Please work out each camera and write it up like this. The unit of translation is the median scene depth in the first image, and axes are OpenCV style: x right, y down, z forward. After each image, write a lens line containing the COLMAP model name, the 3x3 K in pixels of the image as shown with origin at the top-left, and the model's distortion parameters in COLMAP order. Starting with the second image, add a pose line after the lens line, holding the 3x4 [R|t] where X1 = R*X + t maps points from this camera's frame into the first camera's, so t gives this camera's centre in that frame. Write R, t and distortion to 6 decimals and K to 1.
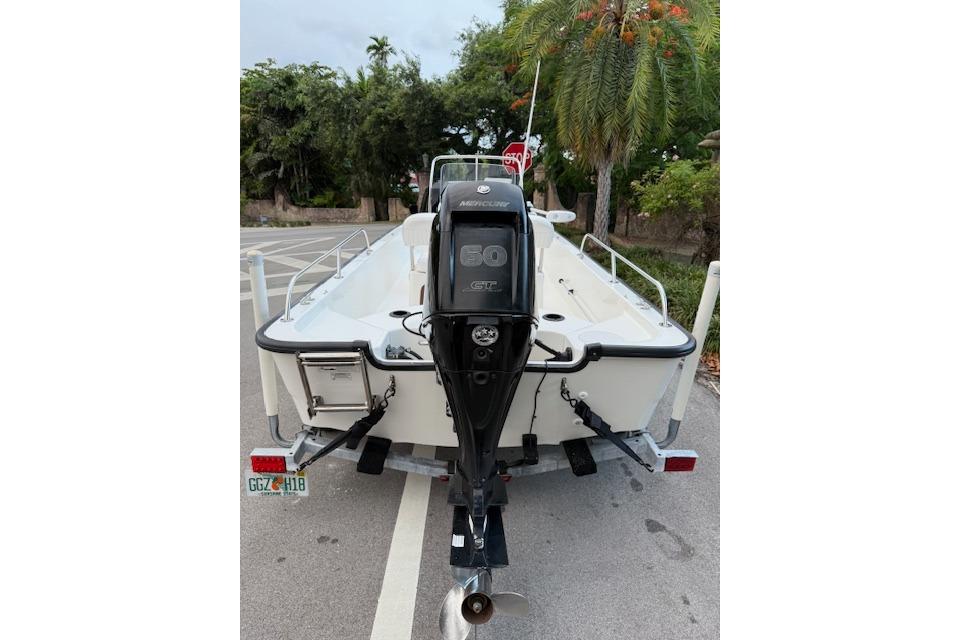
lens RADIAL K [[456.0, 0, 480.0], [0, 456.0, 320.0], [0, 0, 1]] dist [0.026163, -0.000070]
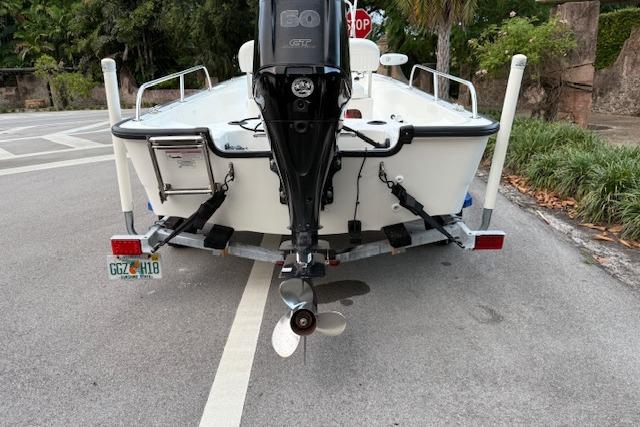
lens RADIAL K [[463.7, 0, 319.7], [0, 463.7, 234.1], [0, 0, 1]] dist [0.119550, -0.141070]
pose [[0.999399, -0.021814, -0.026937, 0.052828], [0.022267, 0.999613, 0.016646, 0.263219], [0.026564, -0.017236, 0.999499, -0.155859]]
